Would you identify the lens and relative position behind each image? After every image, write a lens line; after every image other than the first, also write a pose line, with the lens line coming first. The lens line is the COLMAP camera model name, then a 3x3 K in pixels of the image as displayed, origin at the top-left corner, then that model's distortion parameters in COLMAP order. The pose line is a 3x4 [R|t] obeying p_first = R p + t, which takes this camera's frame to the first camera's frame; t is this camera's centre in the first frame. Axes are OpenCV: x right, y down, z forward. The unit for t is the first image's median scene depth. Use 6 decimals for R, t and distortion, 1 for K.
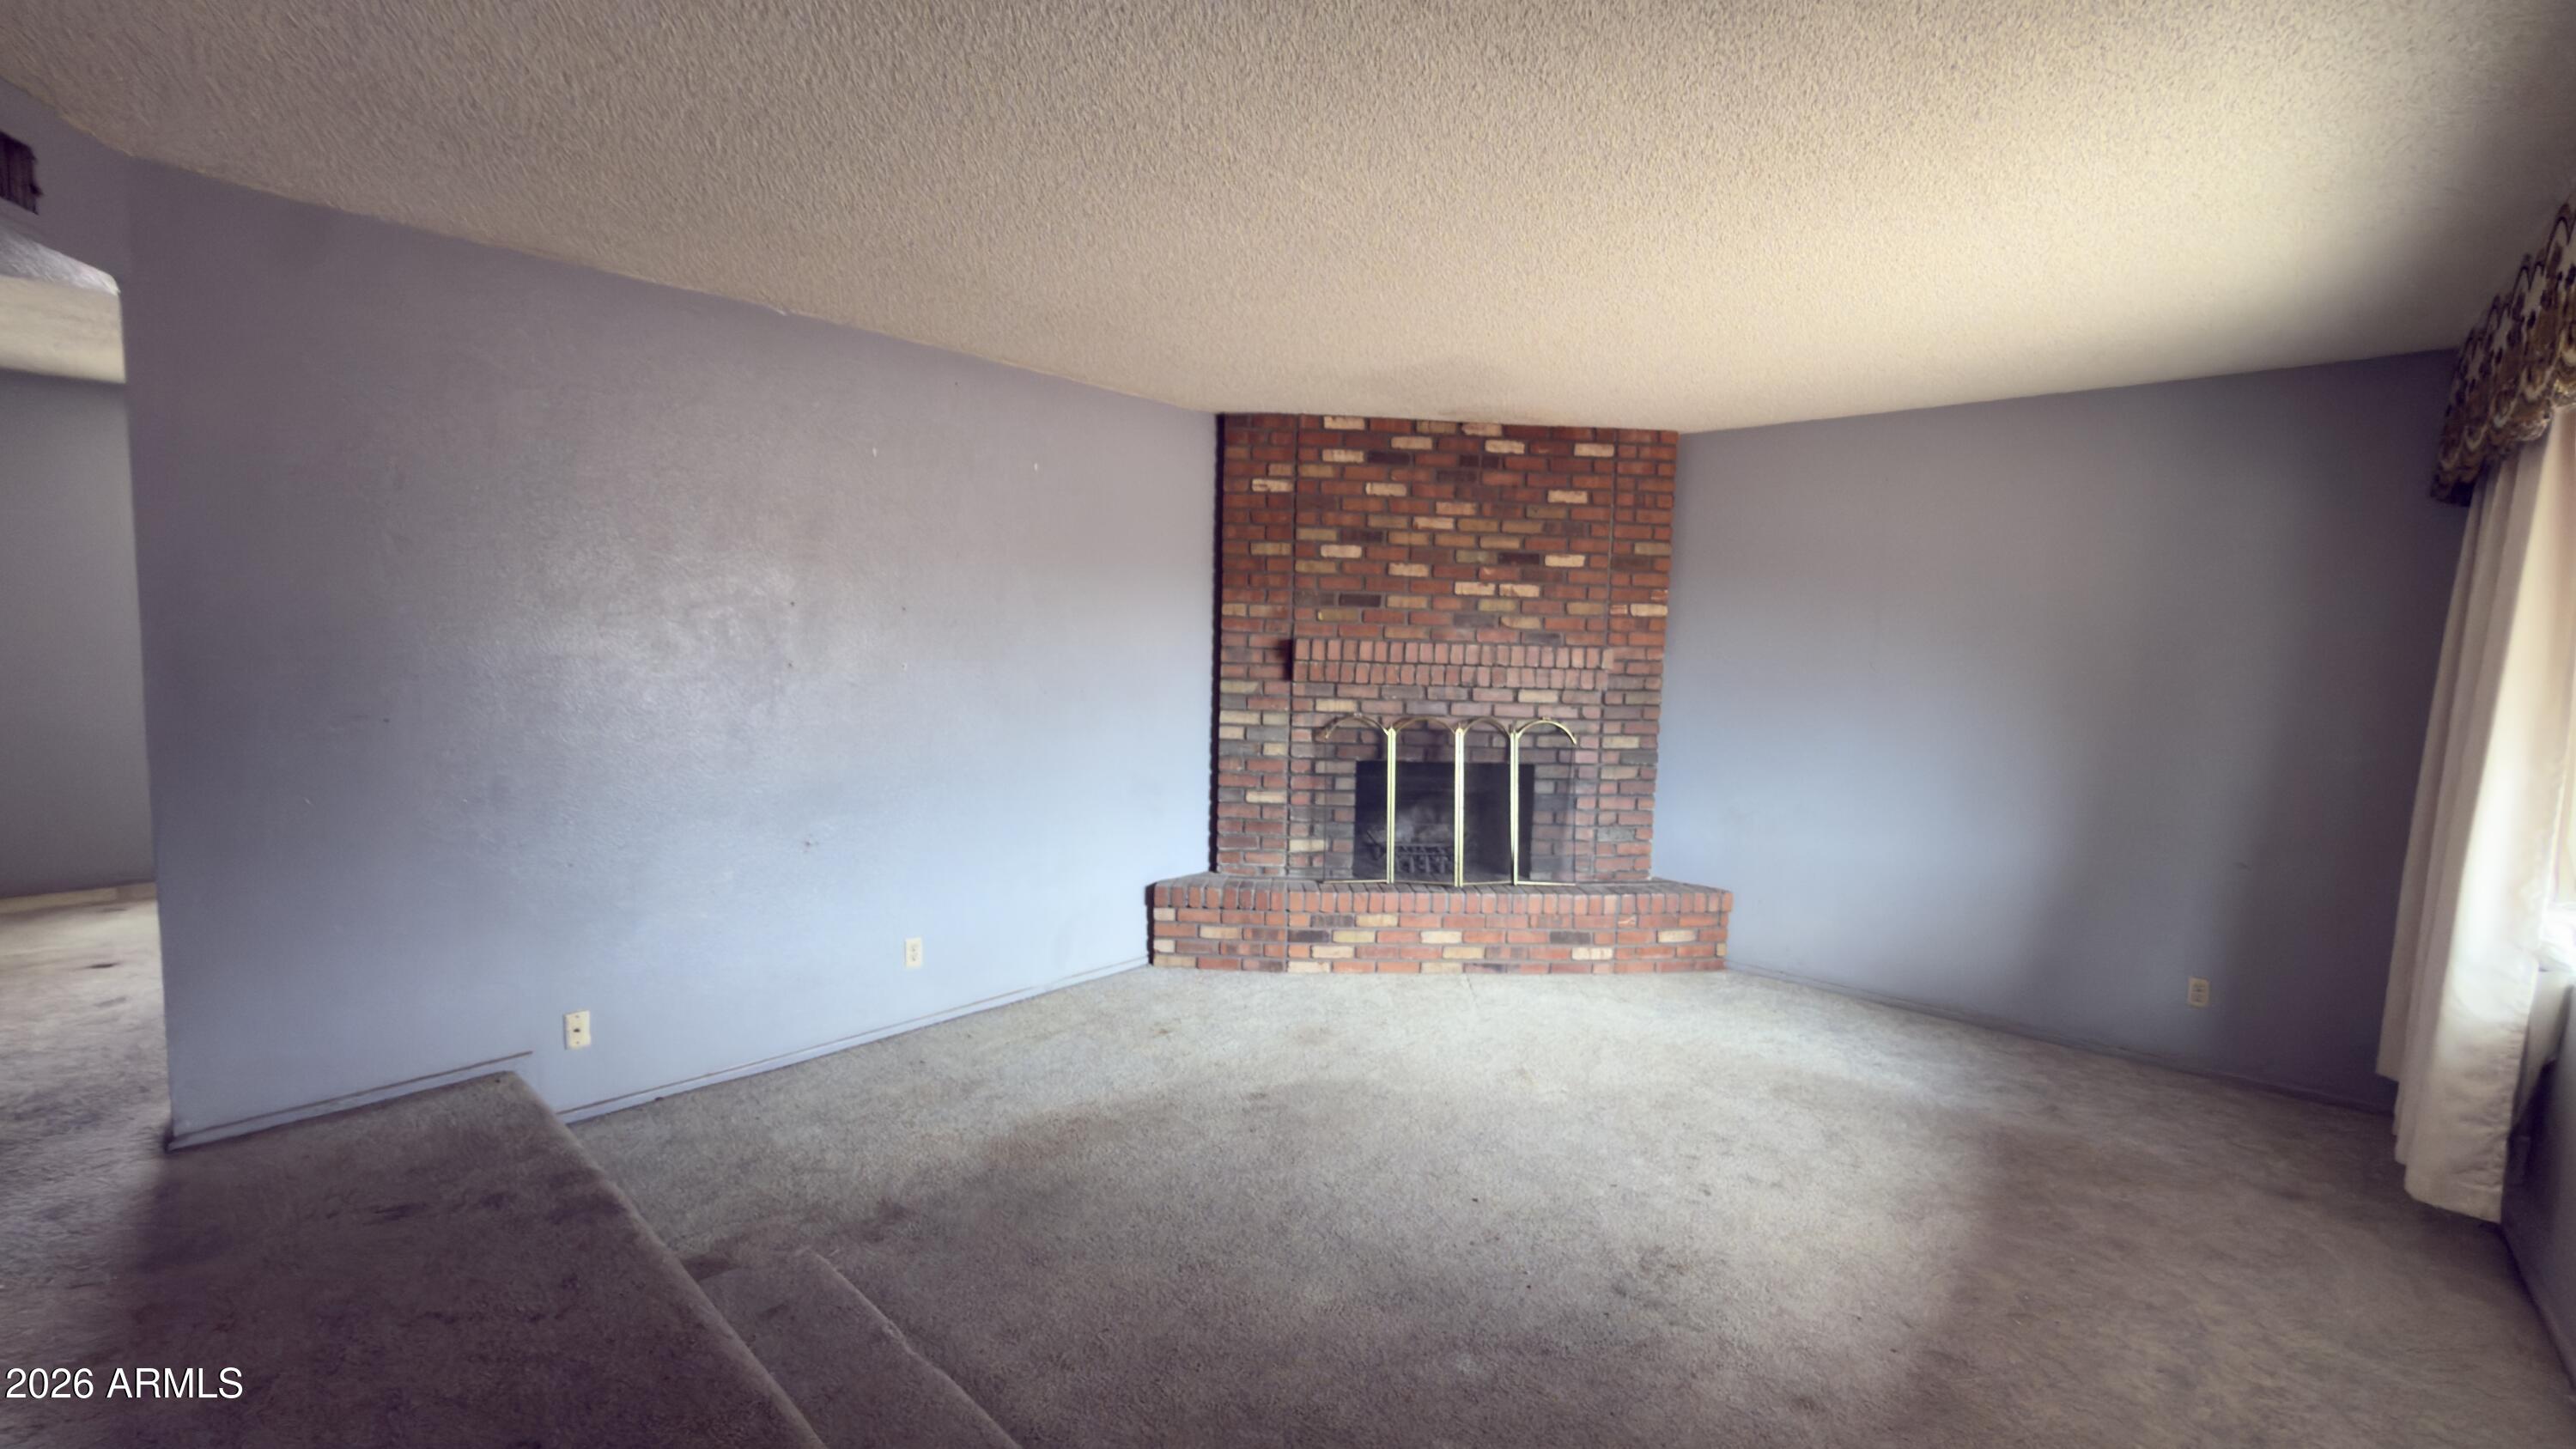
lens RADIAL K [[1031.5, 0, 1283.0], [0, 1031.5, 726.6], [0, 0, 1]] dist [-0.001141, 0.000188]
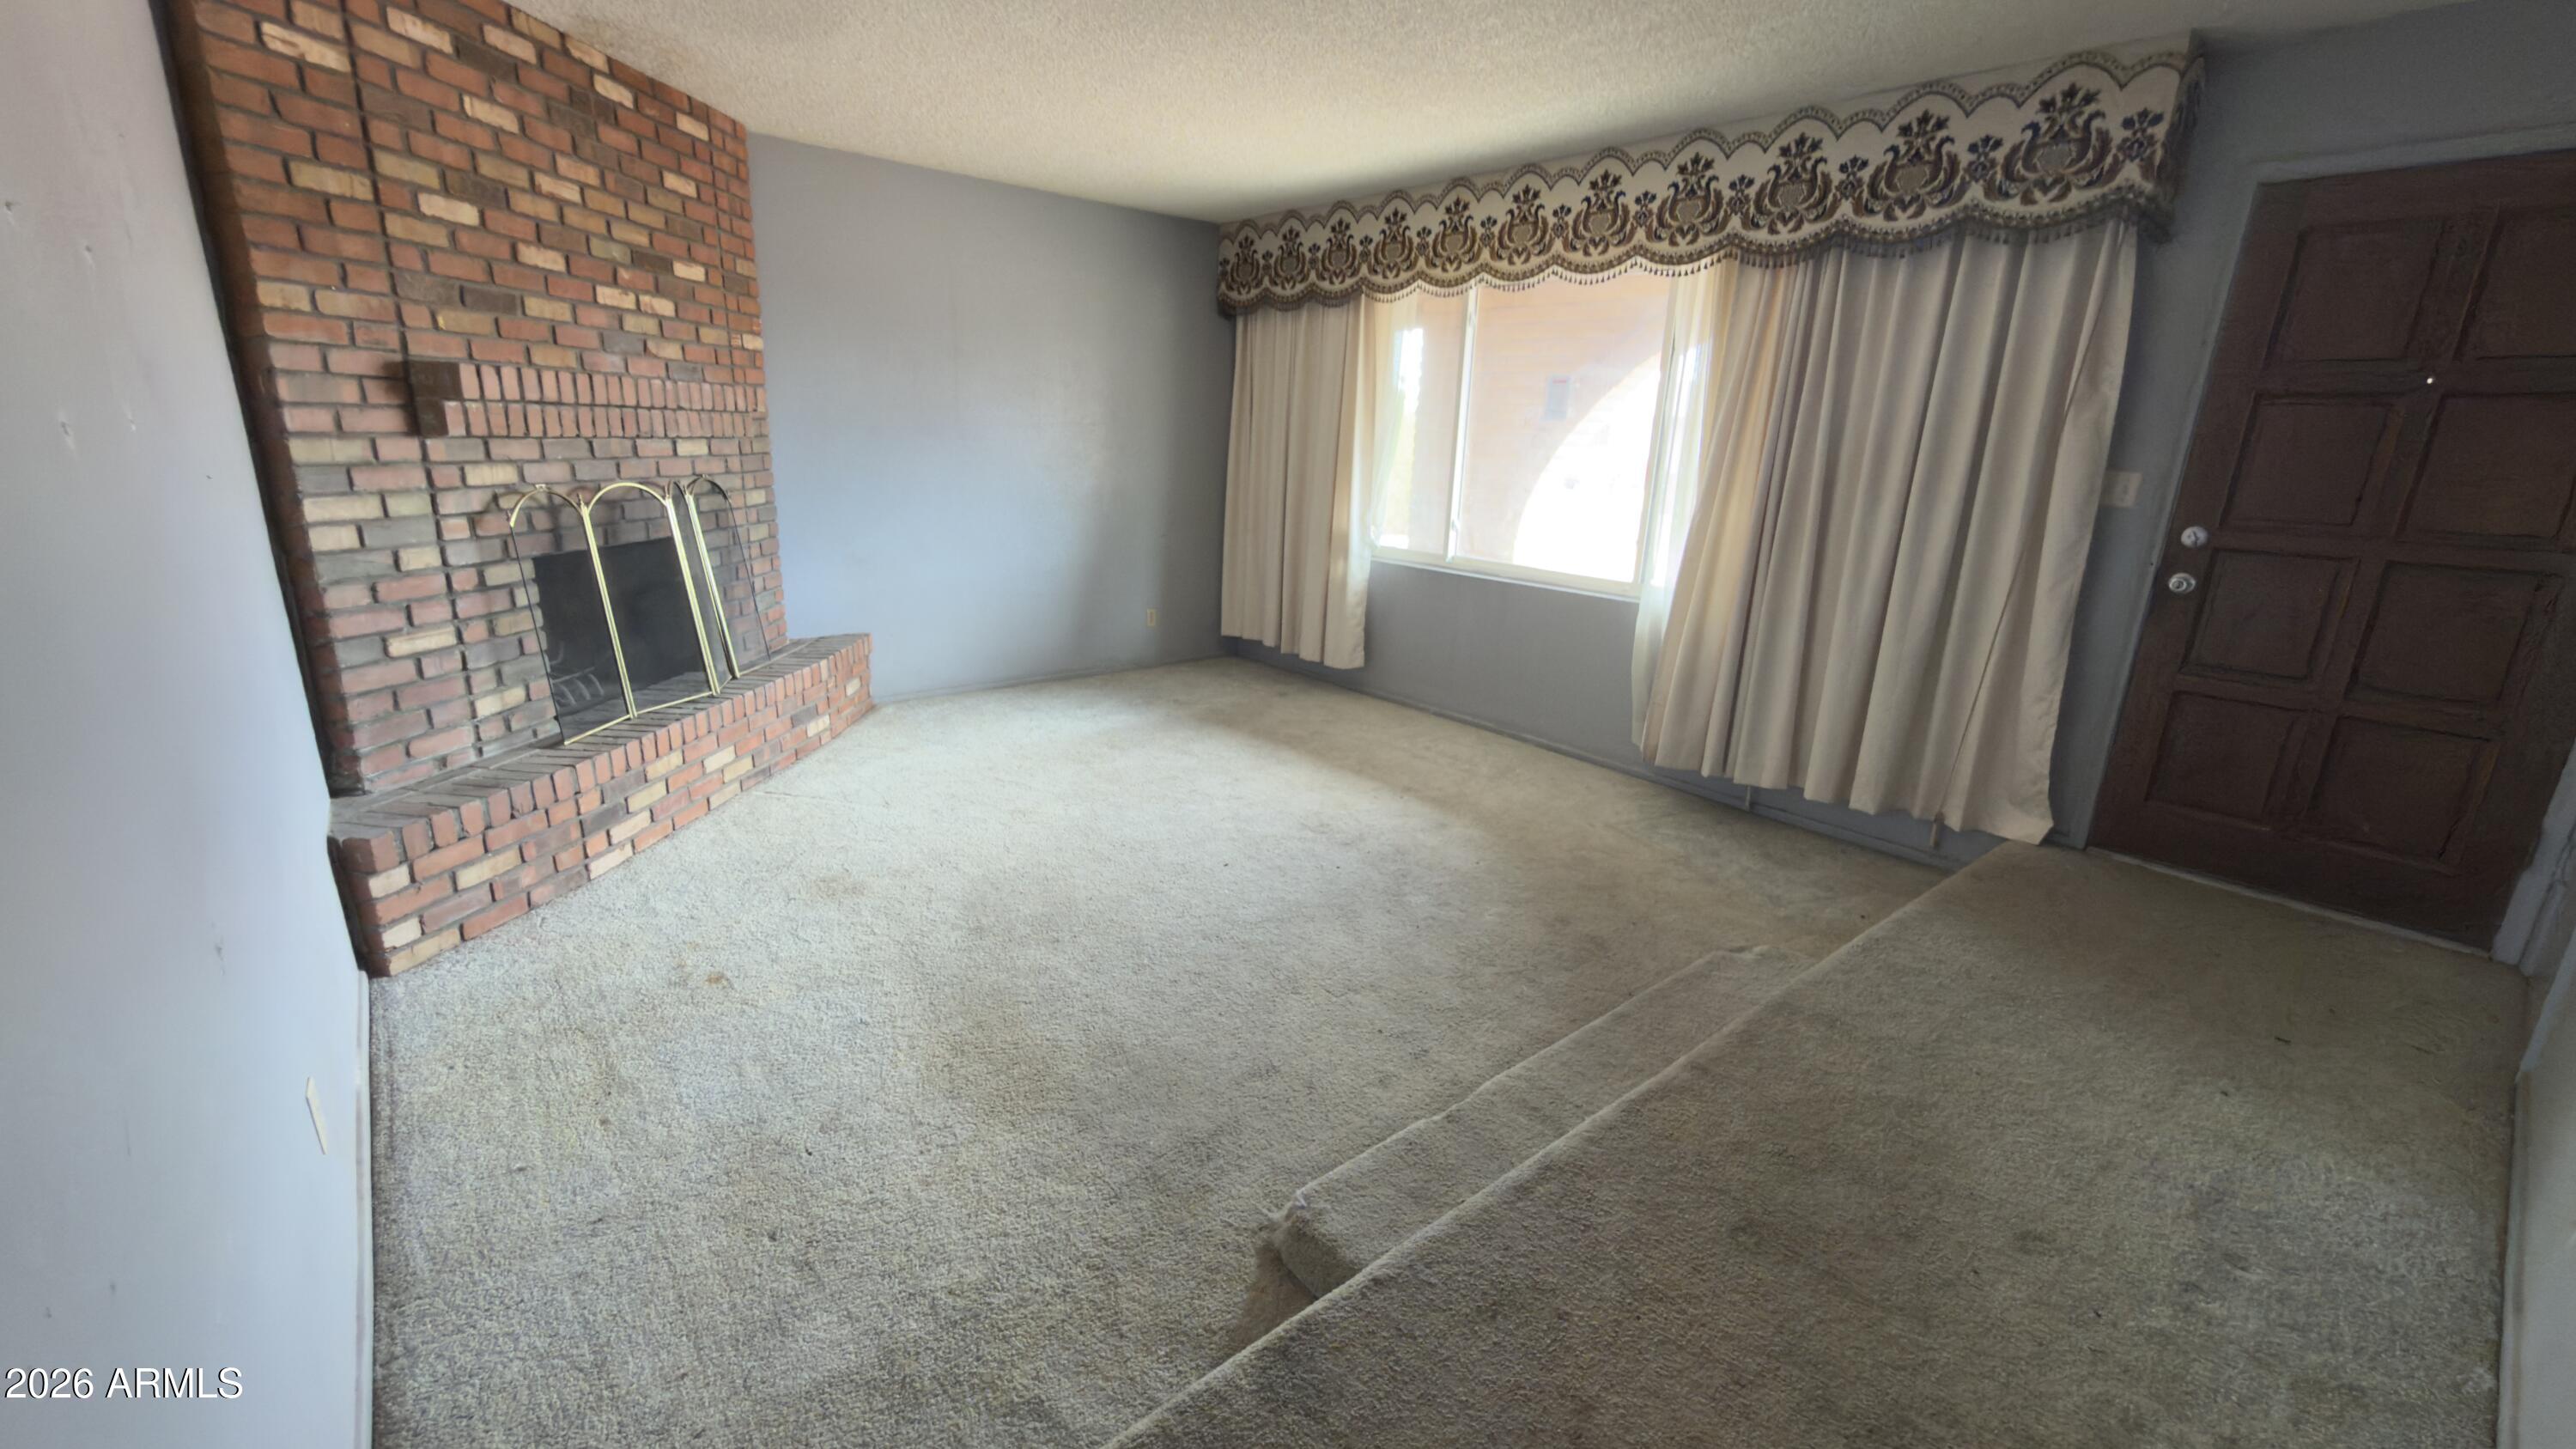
lens RADIAL K [[1031.5, 0, 1292.6], [0, 1031.5, 725.4], [0, 0, 1]] dist [-0.001141, 0.000188]
pose [[0.128277, -0.293081, 0.947443, -0.532865], [0.052420, 0.956004, 0.288631, -0.030163], [-0.990352, 0.012641, 0.137997, 0.432227]]
